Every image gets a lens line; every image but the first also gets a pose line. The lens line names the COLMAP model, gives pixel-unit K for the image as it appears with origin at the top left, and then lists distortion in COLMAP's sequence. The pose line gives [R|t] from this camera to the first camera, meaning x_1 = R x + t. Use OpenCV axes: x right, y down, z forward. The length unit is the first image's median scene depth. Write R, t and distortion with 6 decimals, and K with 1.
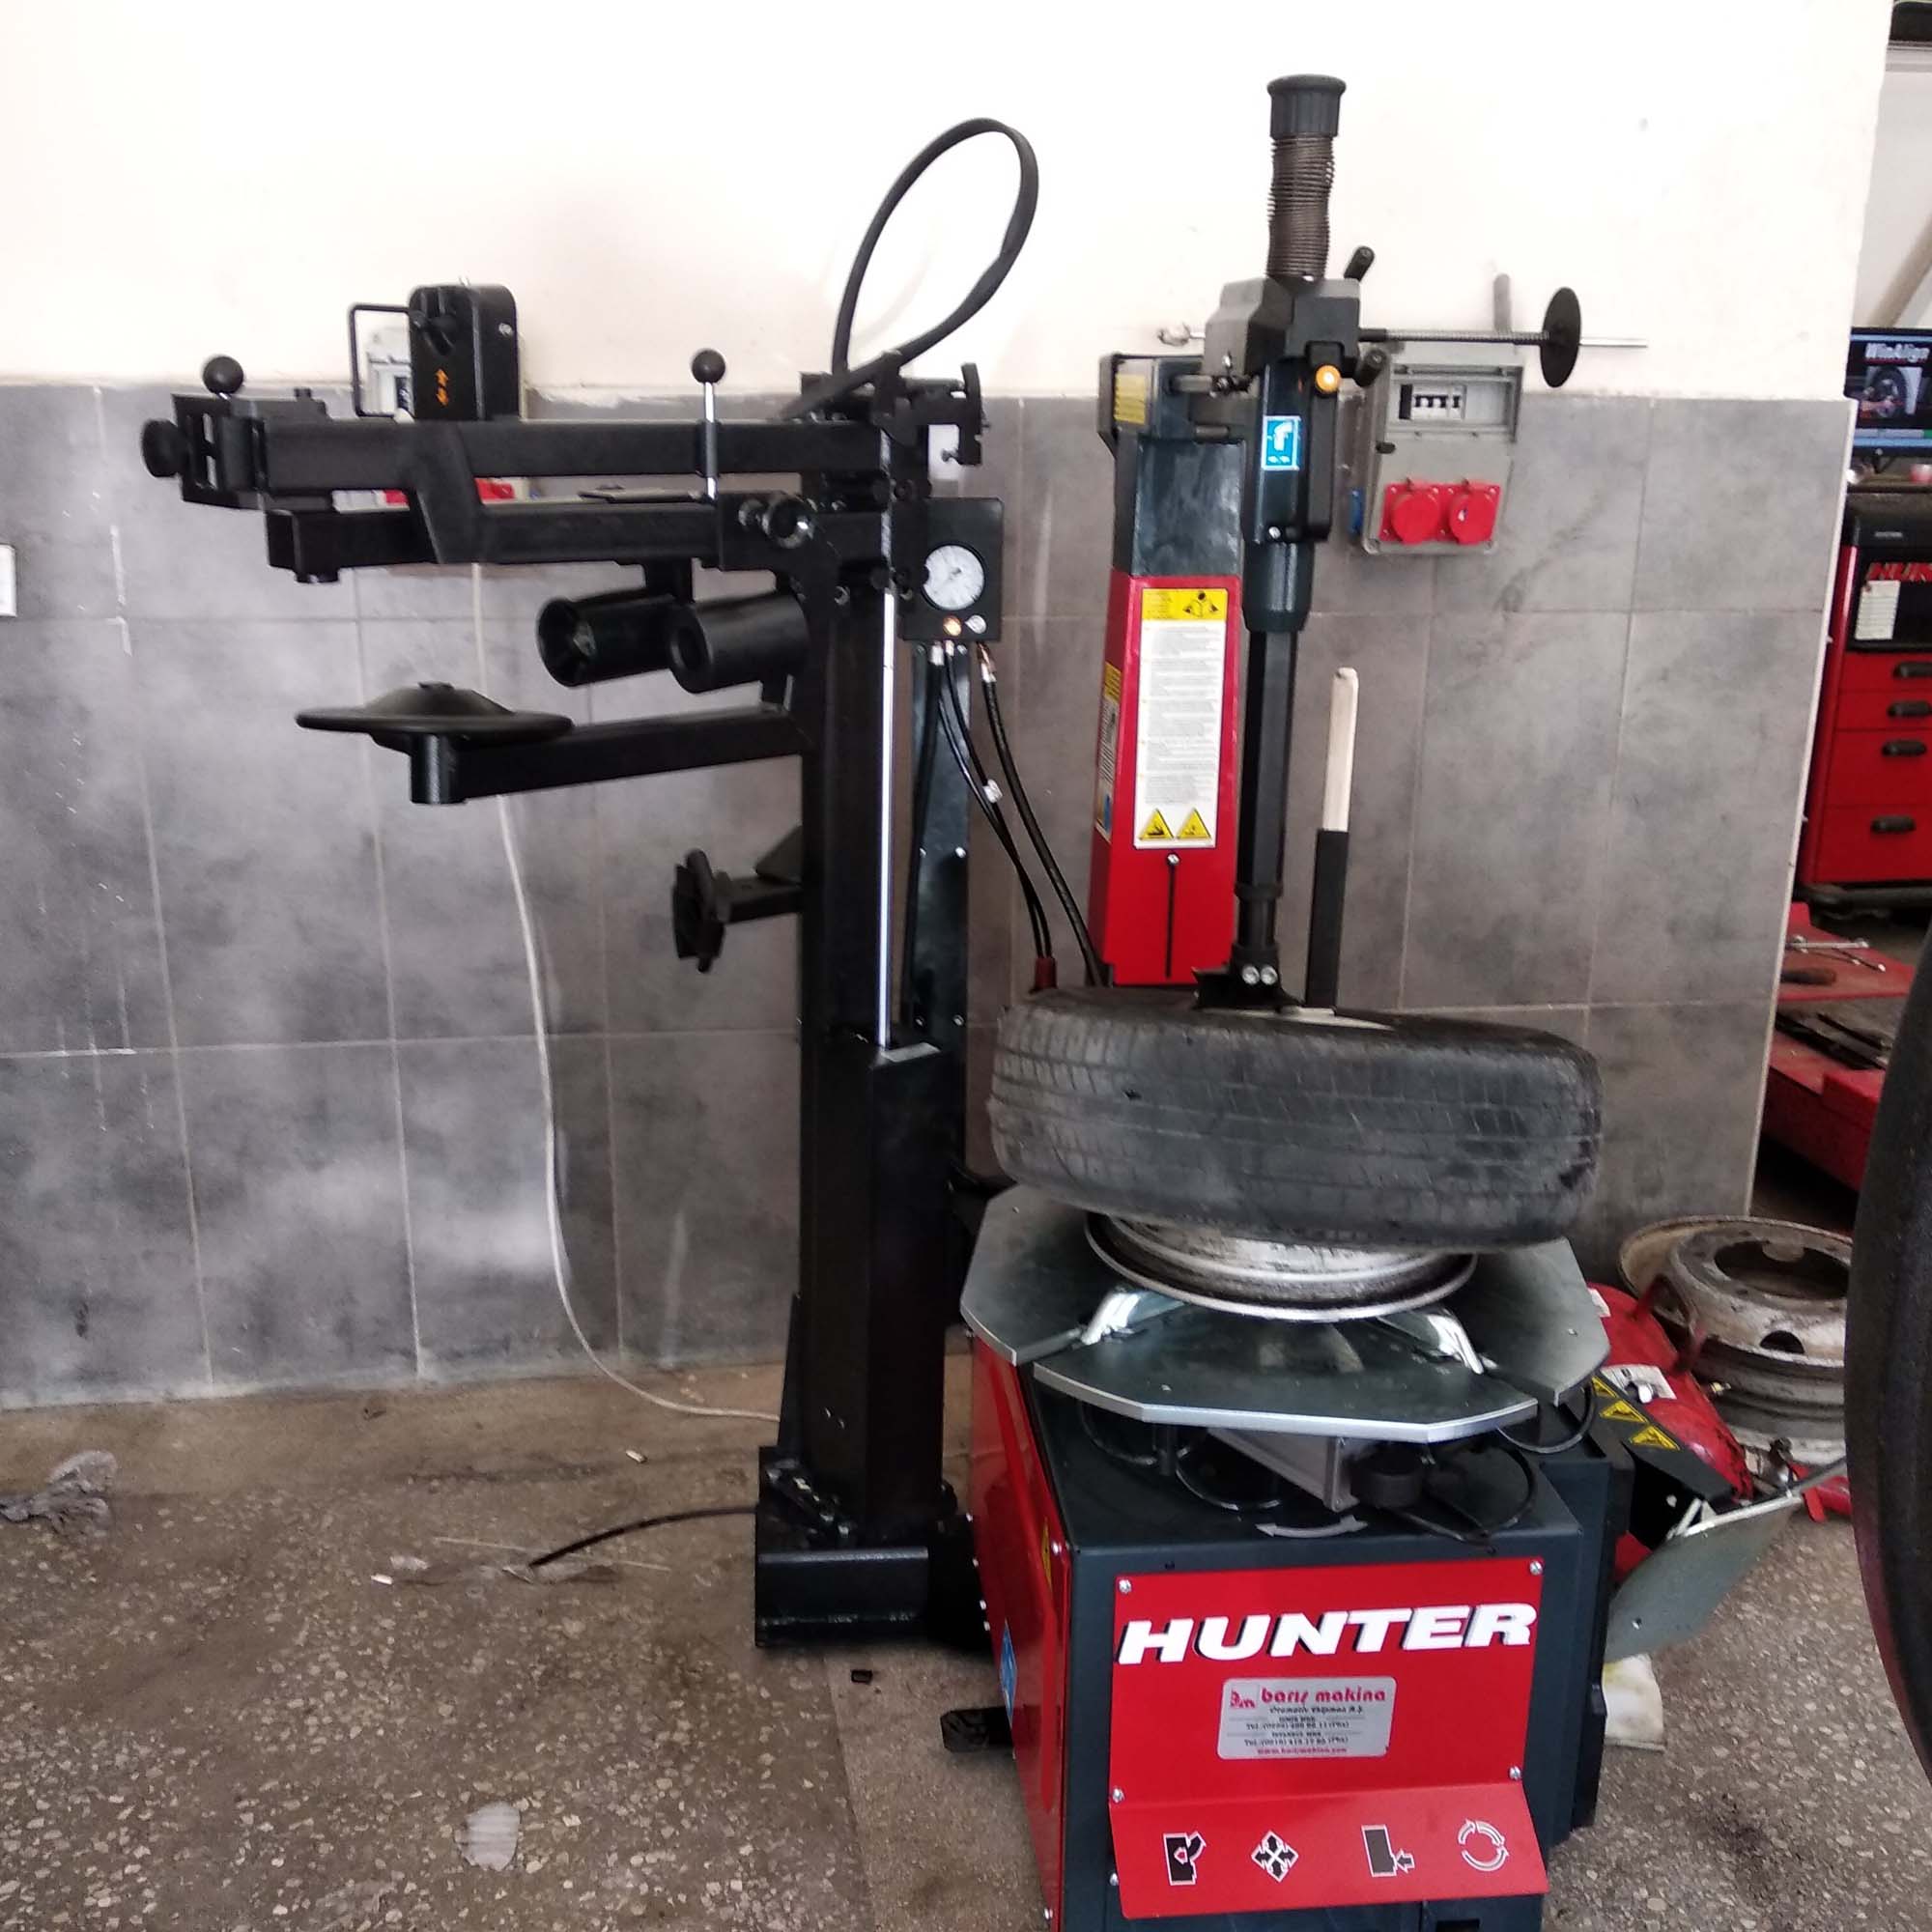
lens RADIAL K [[2015.6, 0, 965.7], [0, 2015.6, 986.5], [0, 0, 1]] dist [0.091768, -0.010701]
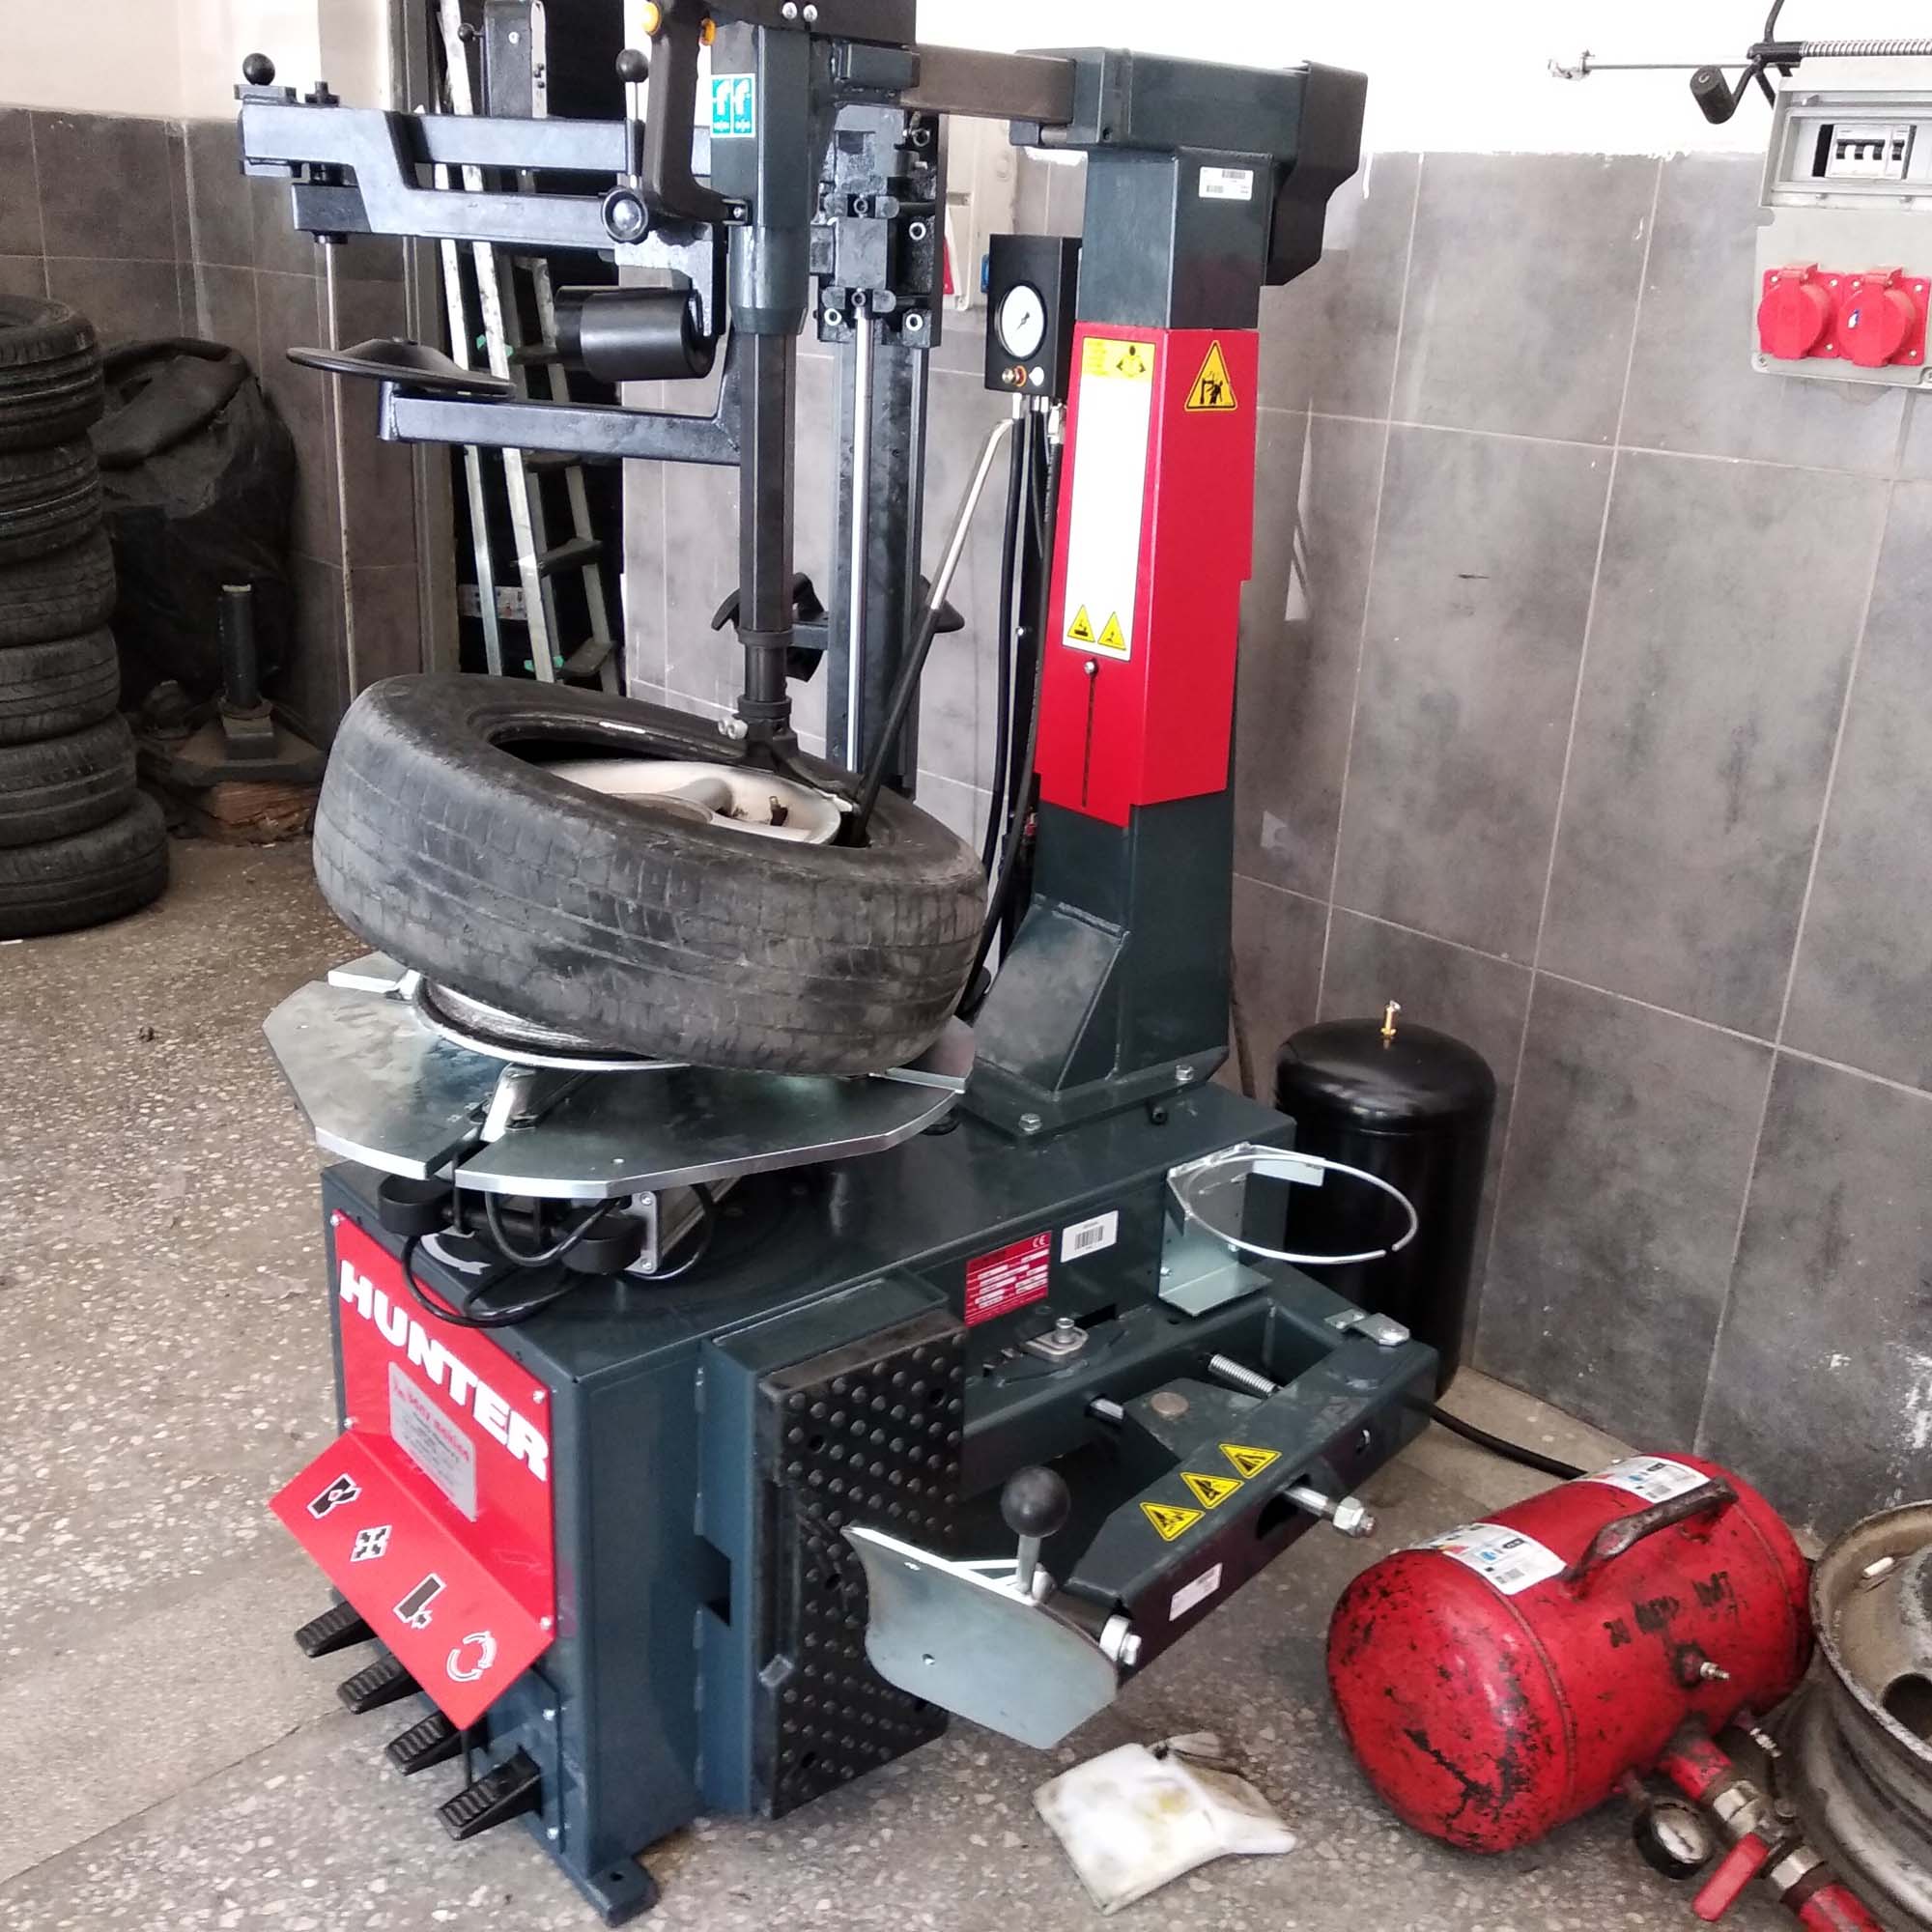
lens RADIAL K [[1998.0, 0, 966.0], [0, 1998.0, 966.0], [0, 0, 1]] dist [0.061041, -0.036354]
pose [[0.570110, 0.297719, -0.765727, 0.953838], [-0.280960, 0.946488, 0.158816, -0.078233], [0.772034, 0.124596, 0.623250, 0.556926]]
